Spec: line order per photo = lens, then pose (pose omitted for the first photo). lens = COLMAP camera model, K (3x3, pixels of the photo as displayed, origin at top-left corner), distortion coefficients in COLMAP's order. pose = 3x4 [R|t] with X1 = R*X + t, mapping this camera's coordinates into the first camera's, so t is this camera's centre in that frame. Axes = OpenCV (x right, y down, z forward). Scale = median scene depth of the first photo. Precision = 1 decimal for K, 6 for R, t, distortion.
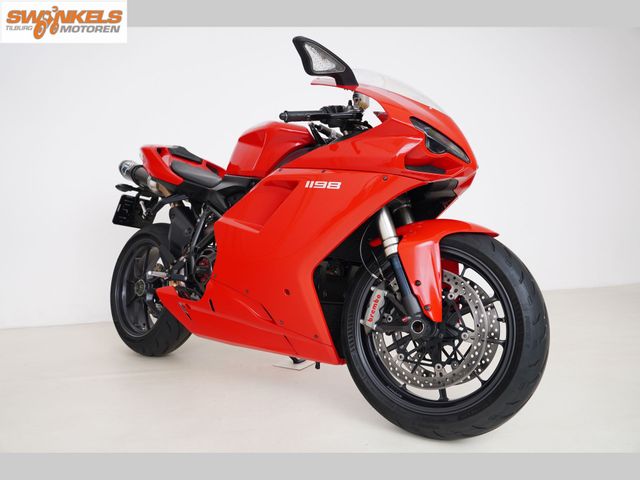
lens RADIAL K [[496.2, 0, 320.0], [0, 496.2, 240.0], [0, 0, 1]] dist [-0.011298, -0.003117]
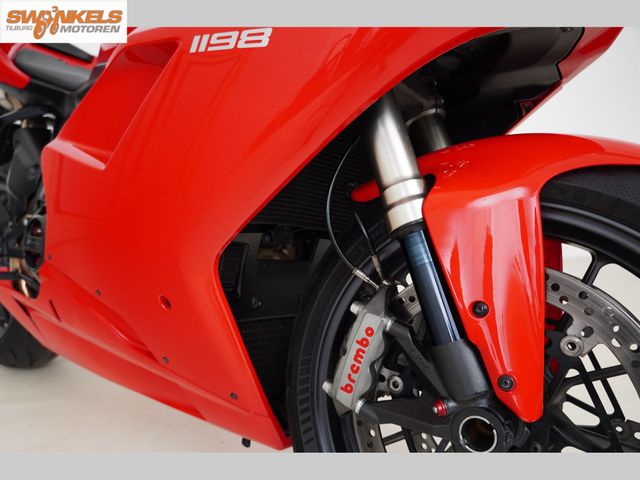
lens RADIAL K [[496.2, 0, 320.0], [0, 496.2, 240.0], [0, 0, 1]] dist [-0.011298, -0.003117]
pose [[0.999960, 0.004790, 0.007604, 0.074571], [-0.005549, 0.994655, 0.103108, 0.002173], [-0.007069, -0.103146, 0.994641, 0.607448]]
